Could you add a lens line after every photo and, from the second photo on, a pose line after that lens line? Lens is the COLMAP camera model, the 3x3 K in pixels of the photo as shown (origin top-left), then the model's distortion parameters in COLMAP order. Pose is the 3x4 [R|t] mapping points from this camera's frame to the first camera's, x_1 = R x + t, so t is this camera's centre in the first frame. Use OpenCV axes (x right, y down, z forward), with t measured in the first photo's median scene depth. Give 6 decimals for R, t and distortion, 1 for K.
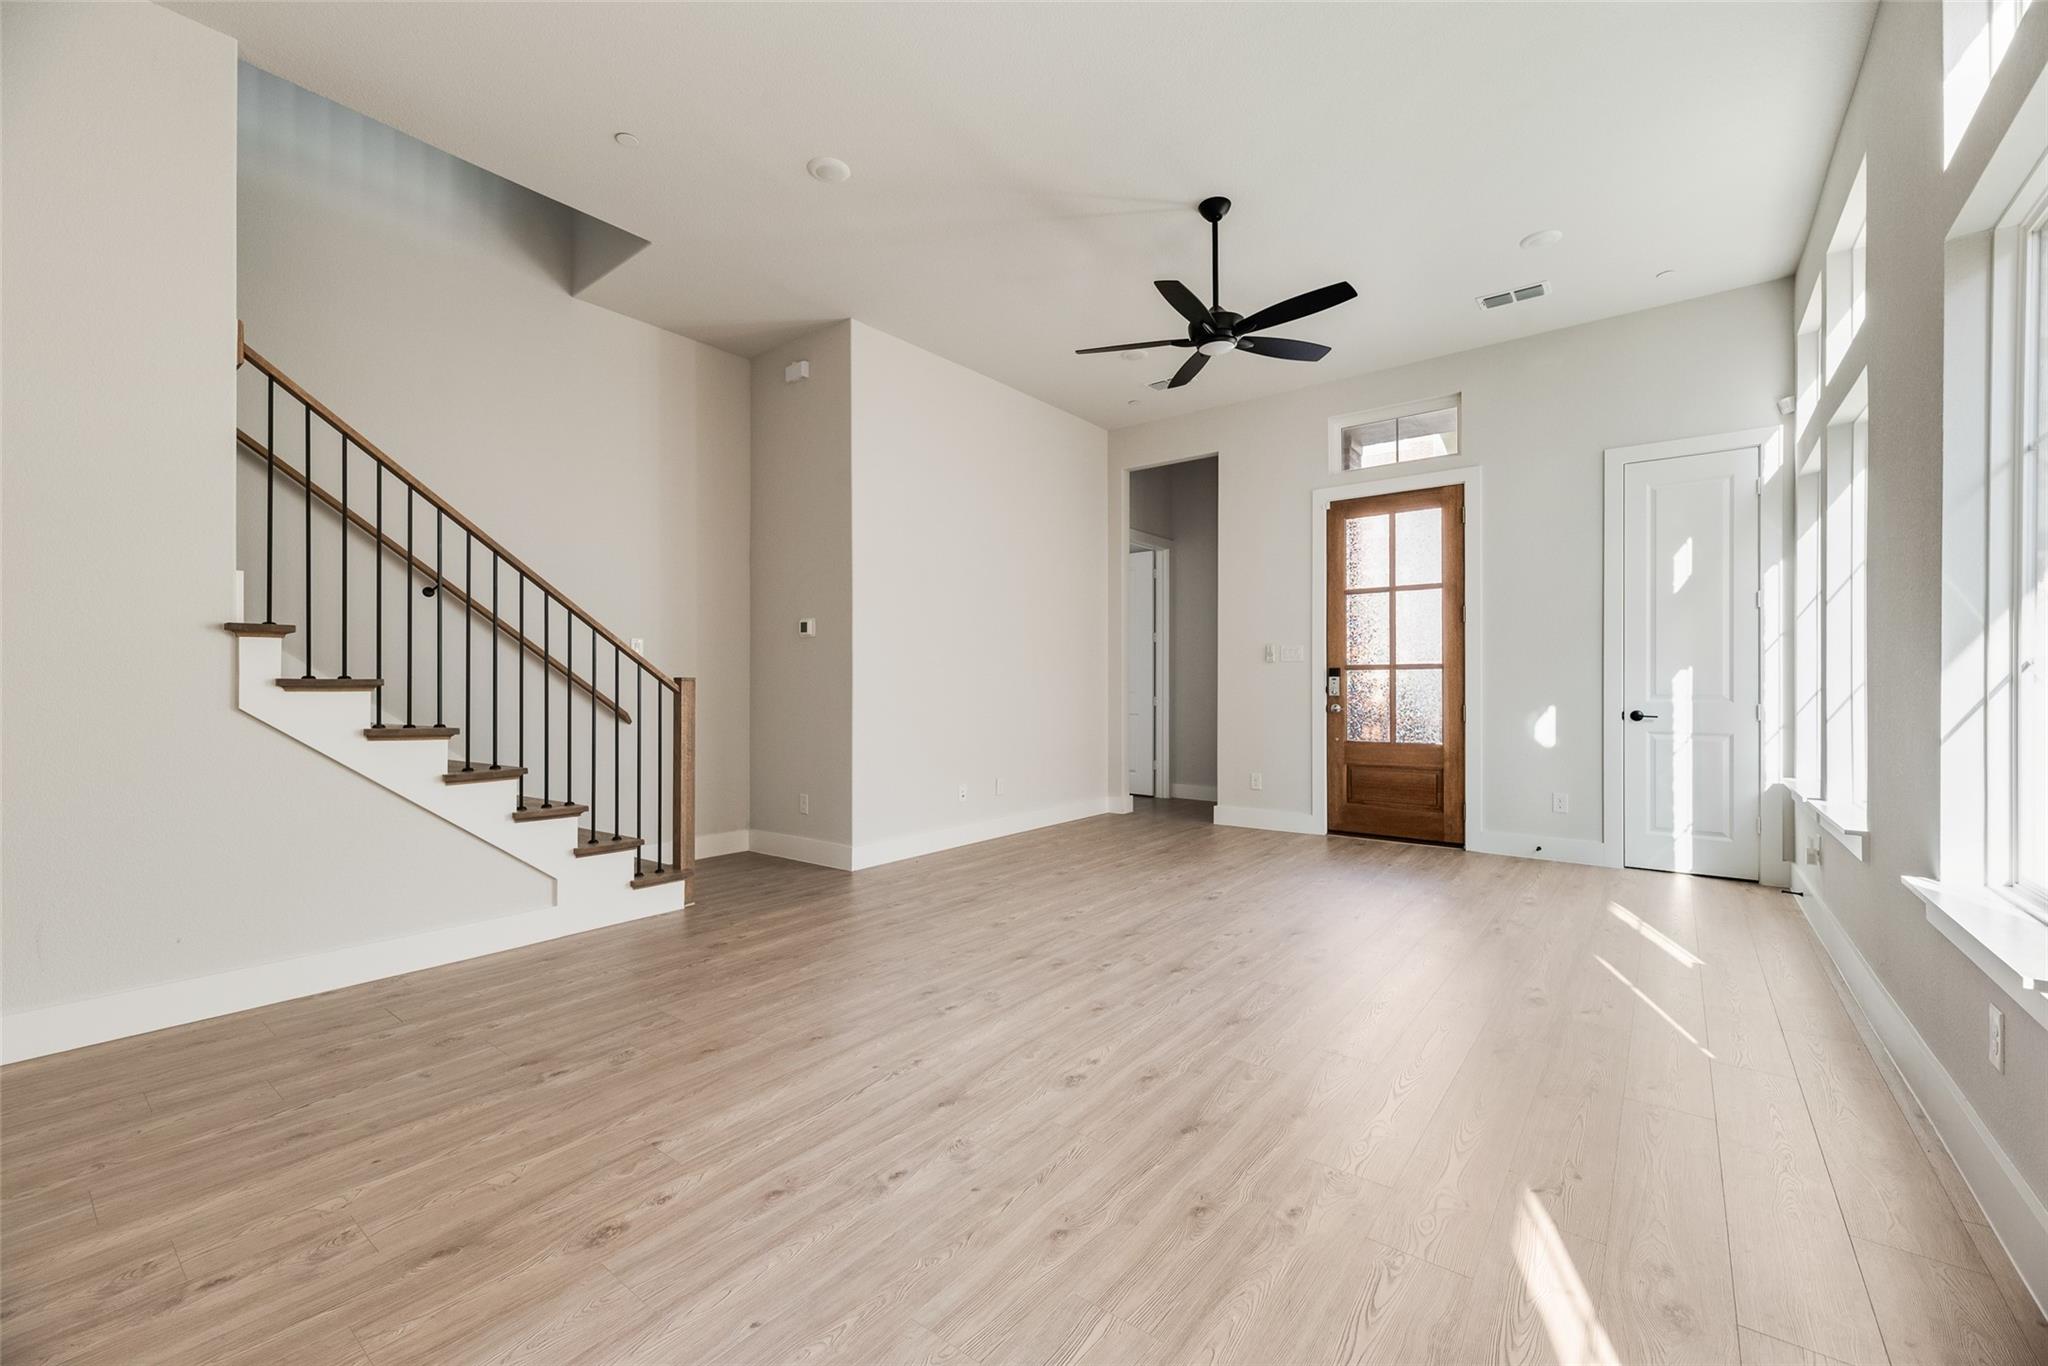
lens RADIAL K [[832.9, 0, 1025.3], [0, 832.9, 689.4], [0, 0, 1]] dist [0.000439, -0.000031]
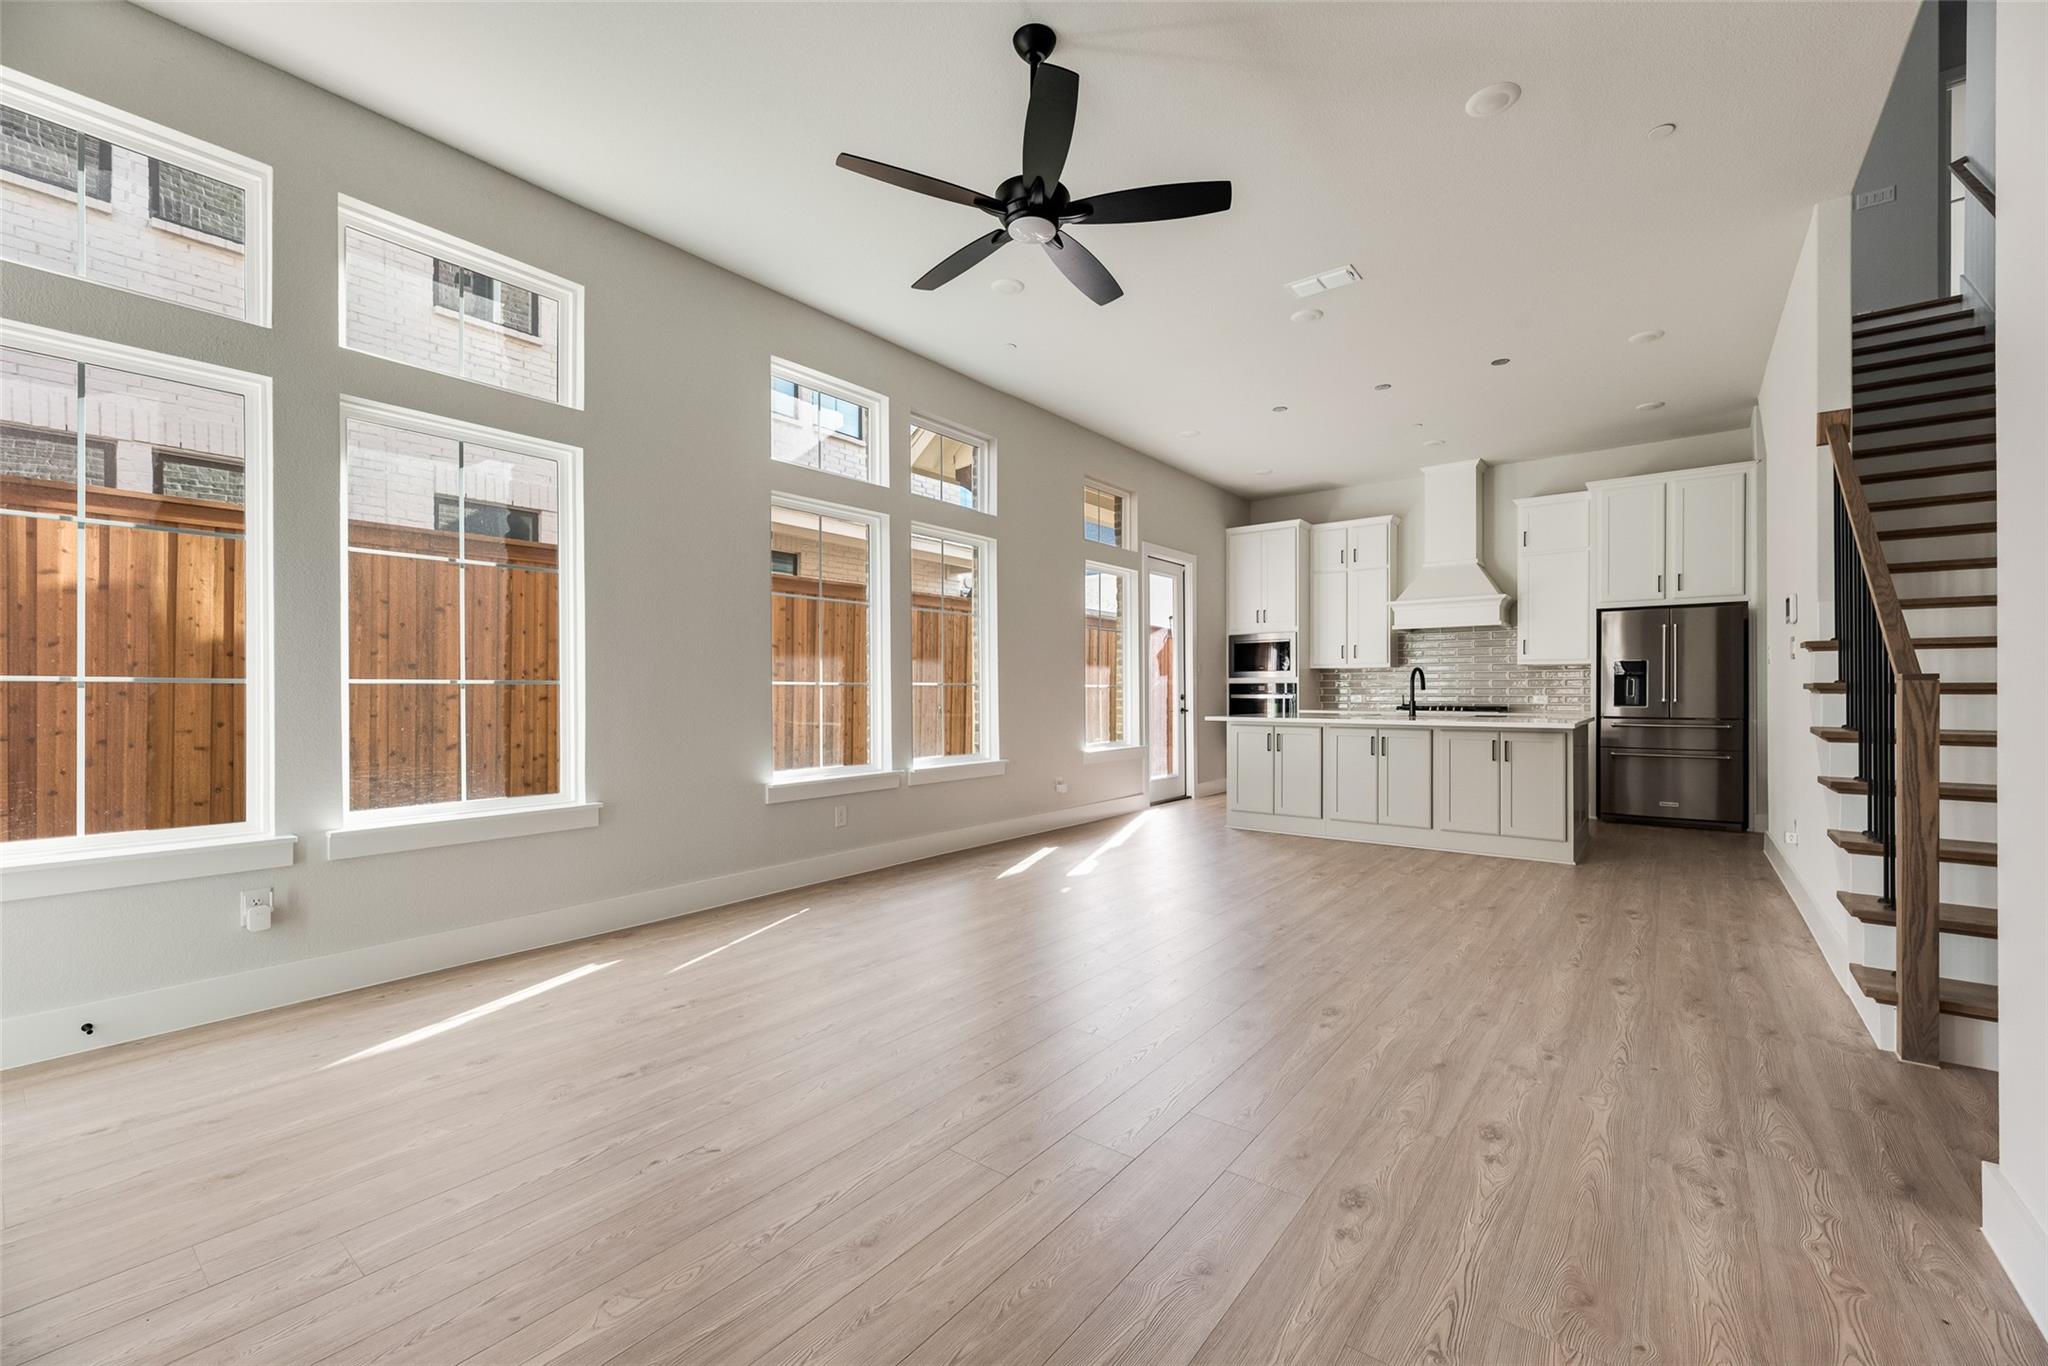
lens RADIAL K [[832.9, 0, 1022.5], [0, 832.9, 686.6], [0, 0, 1]] dist [0.000439, -0.000031]
pose [[-0.999993, 0.003328, -0.001600, 0.247468], [0.003326, 0.999994, 0.001348, -0.010397], [0.001605, 0.001343, -0.999998, 1.769671]]
